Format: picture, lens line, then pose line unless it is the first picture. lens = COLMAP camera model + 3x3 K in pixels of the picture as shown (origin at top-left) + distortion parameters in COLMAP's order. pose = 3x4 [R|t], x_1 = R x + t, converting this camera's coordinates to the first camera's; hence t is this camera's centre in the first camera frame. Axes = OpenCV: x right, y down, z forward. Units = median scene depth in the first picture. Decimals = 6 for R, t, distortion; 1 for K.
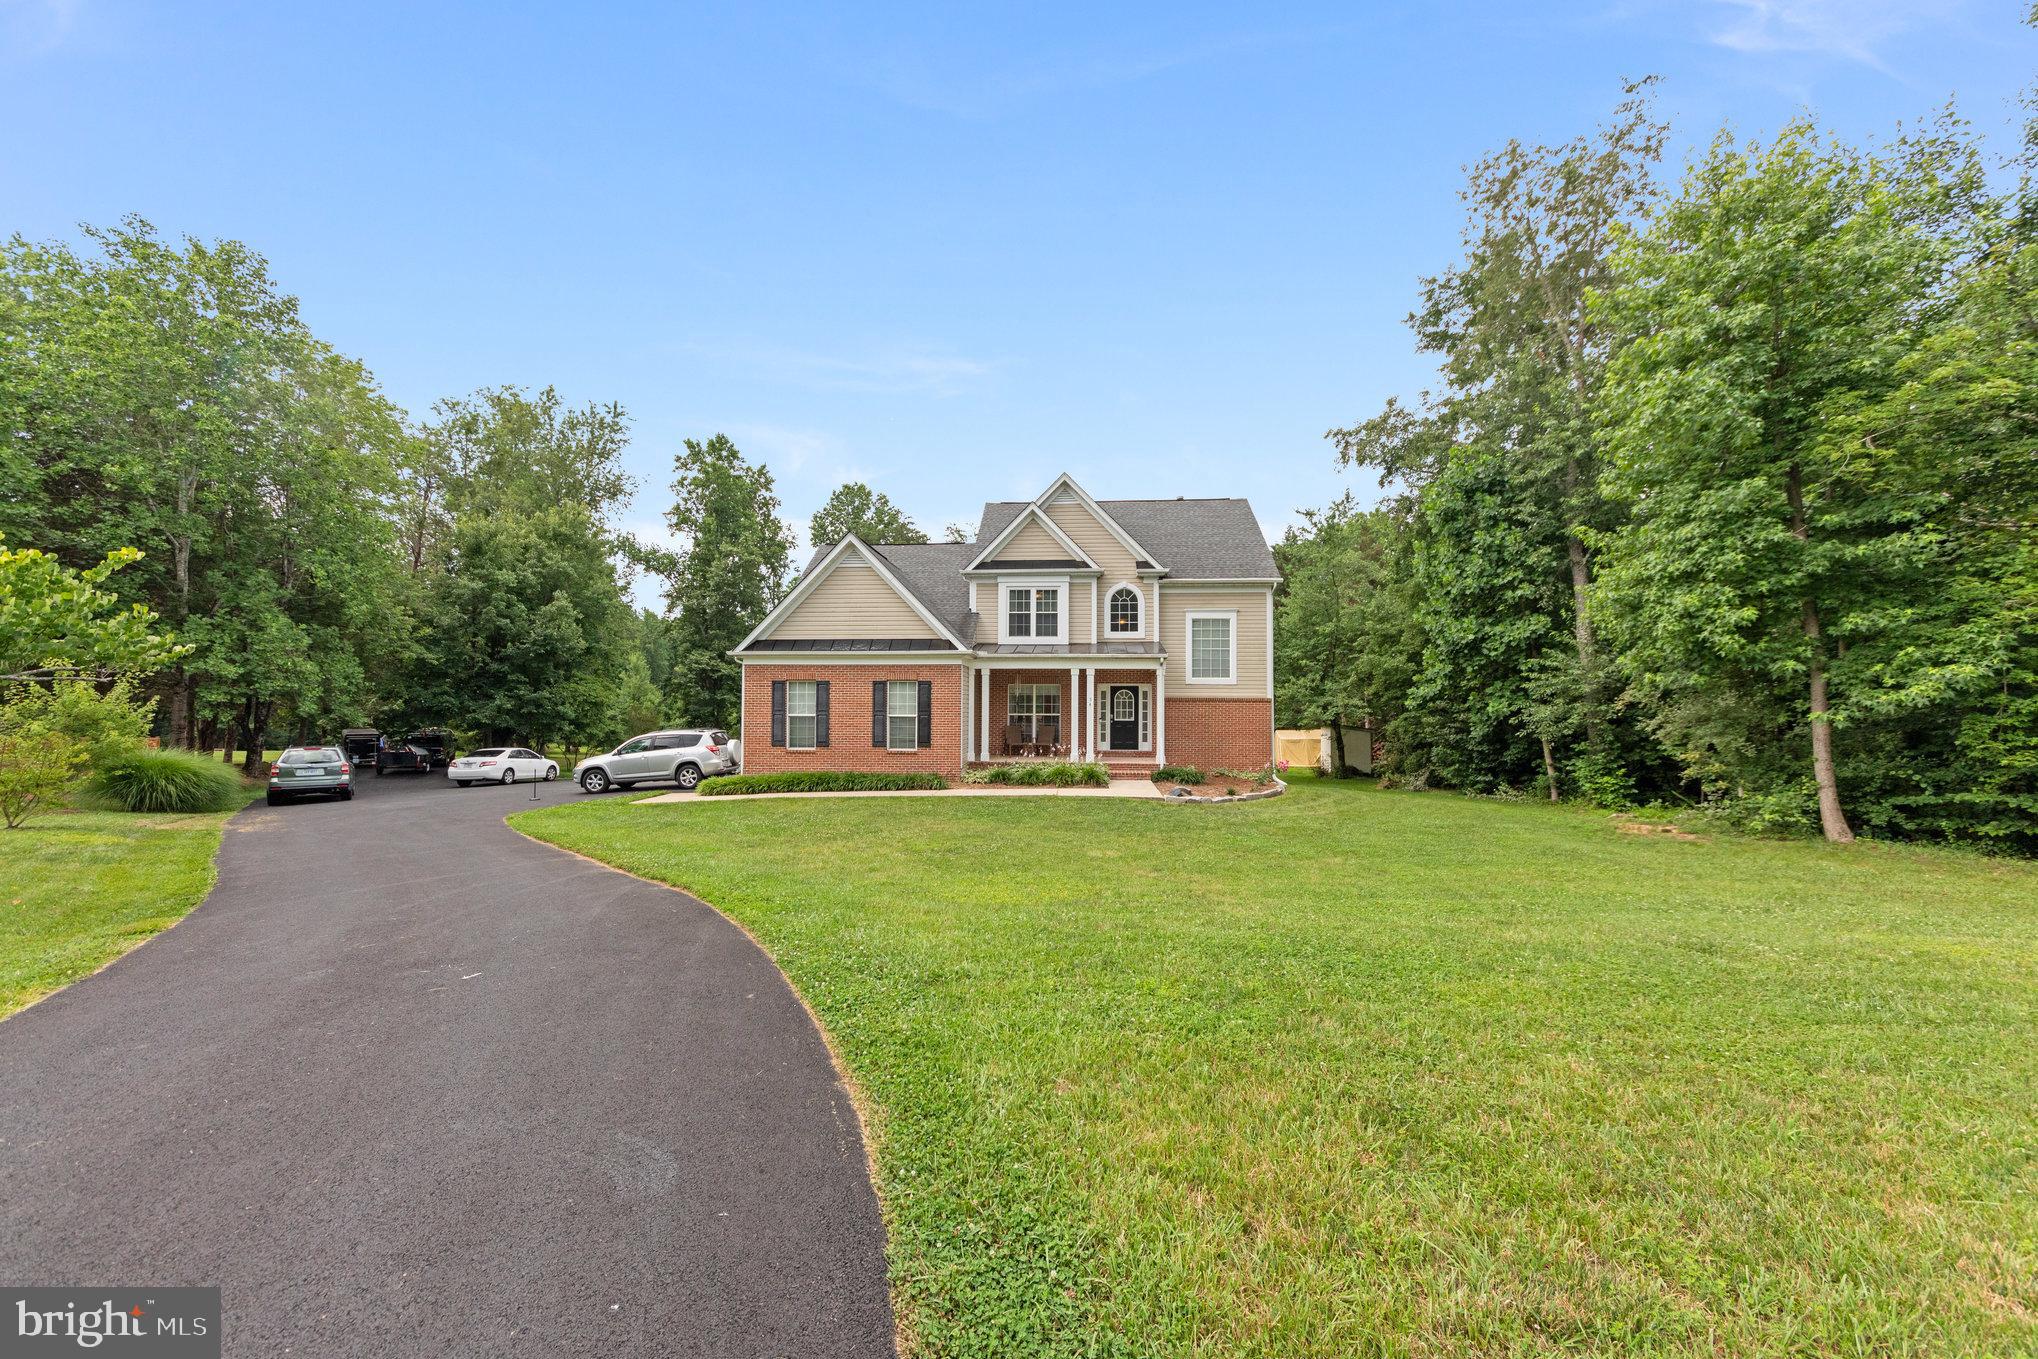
lens RADIAL K [[764.9, 0, 1017.8], [0, 764.9, 680.5], [0, 0, 1]] dist [0.000082, 0.000022]
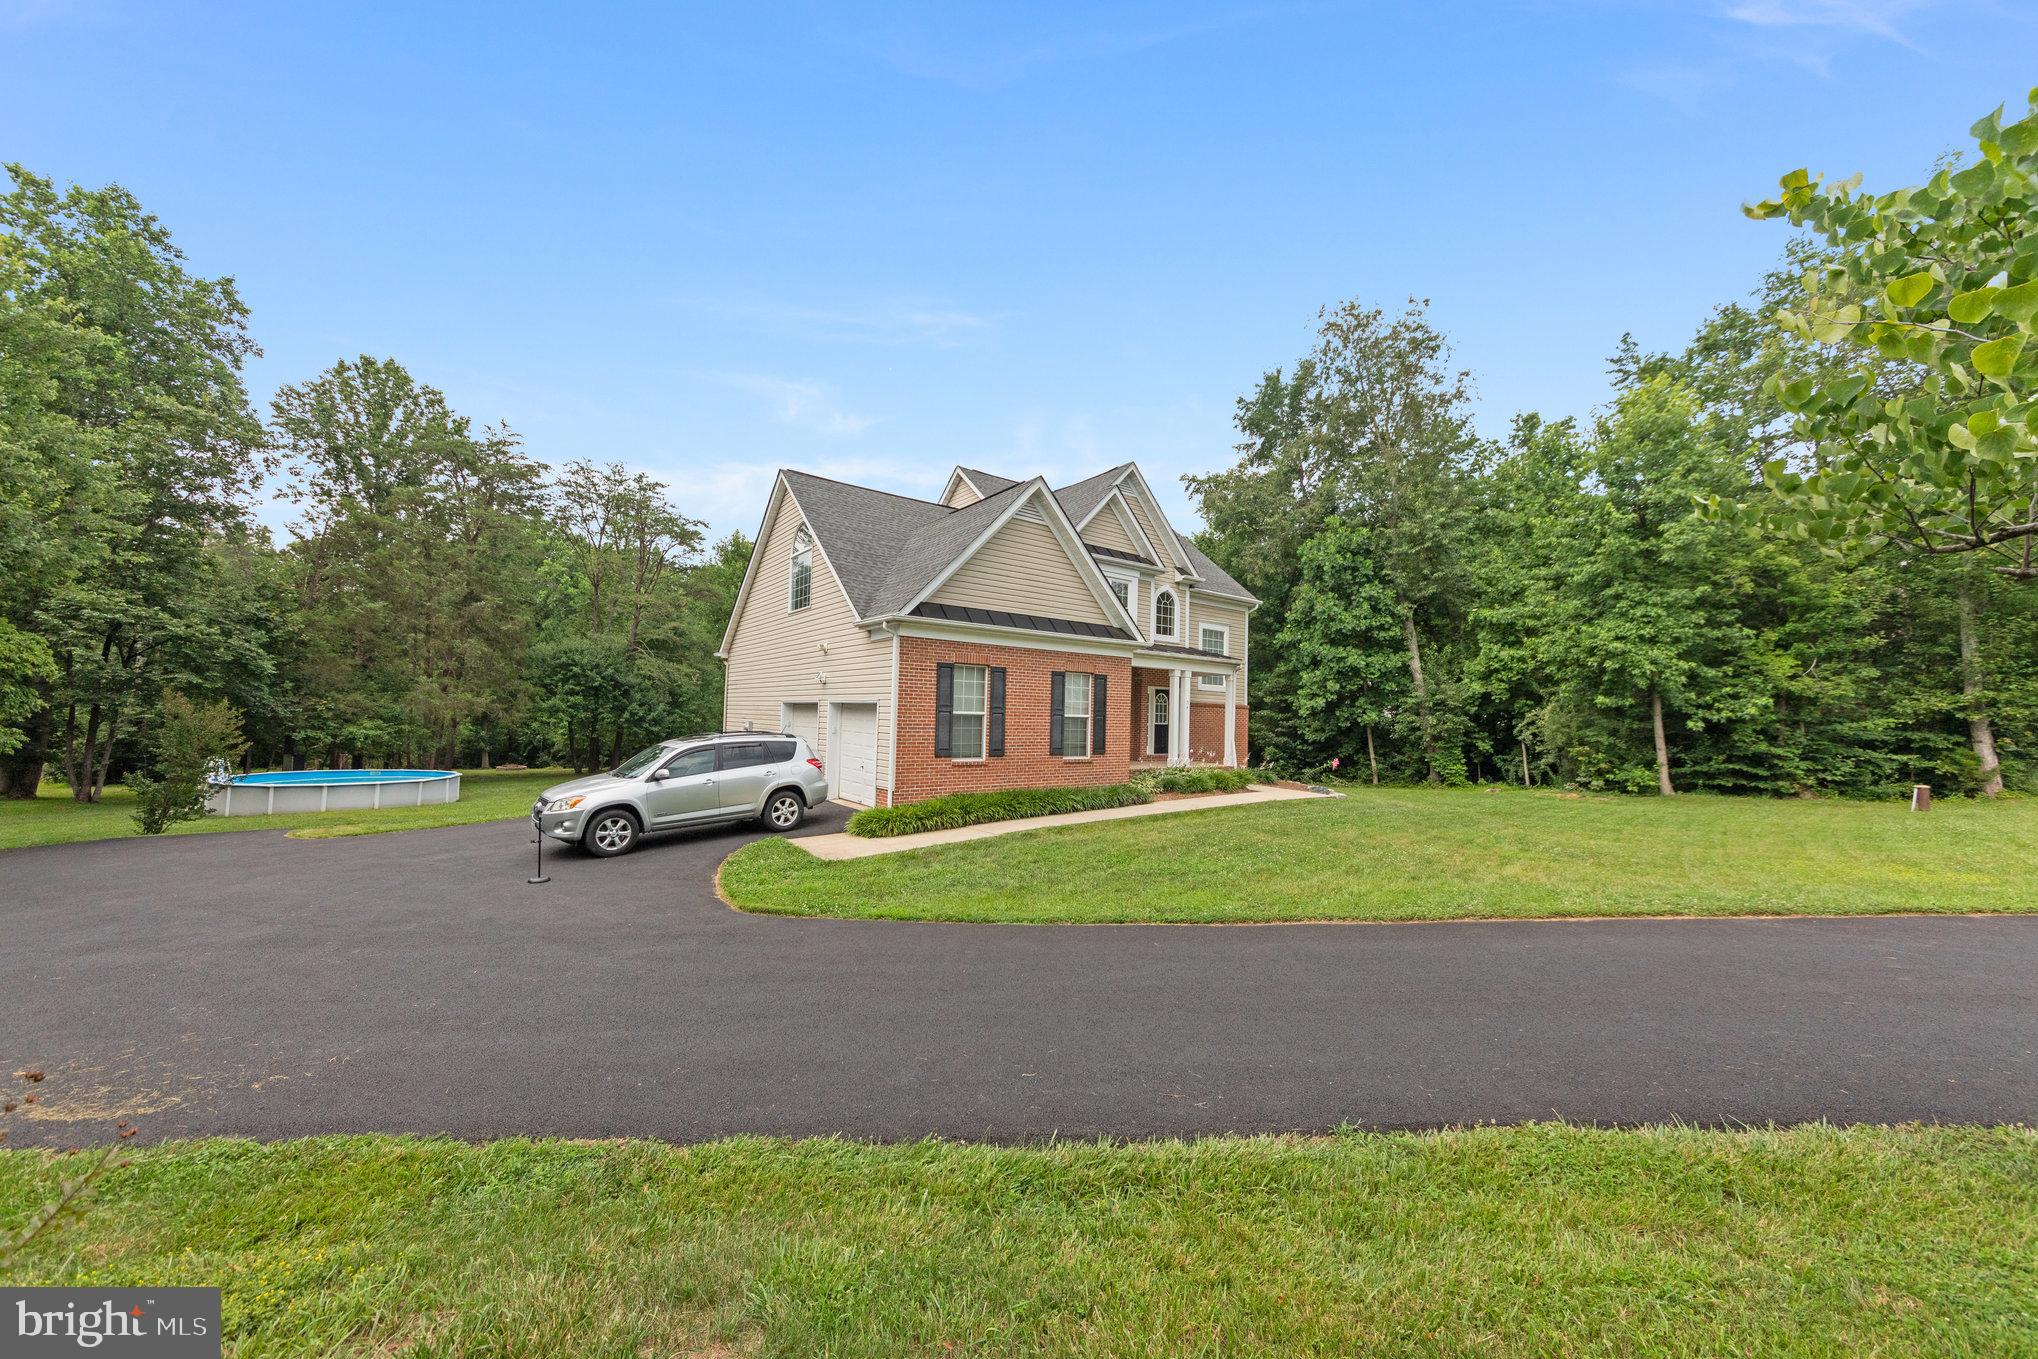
lens RADIAL K [[768.0, 0, 1019.0], [0, 768.0, 679.5], [0, 0, 1]] dist [0.000584, 0.000170]
pose [[0.724253, 0.048012, 0.687861, -0.774256], [-0.040185, 0.998816, -0.027405, 0.032773], [-0.688362, -0.007793, 0.725325, 0.460620]]
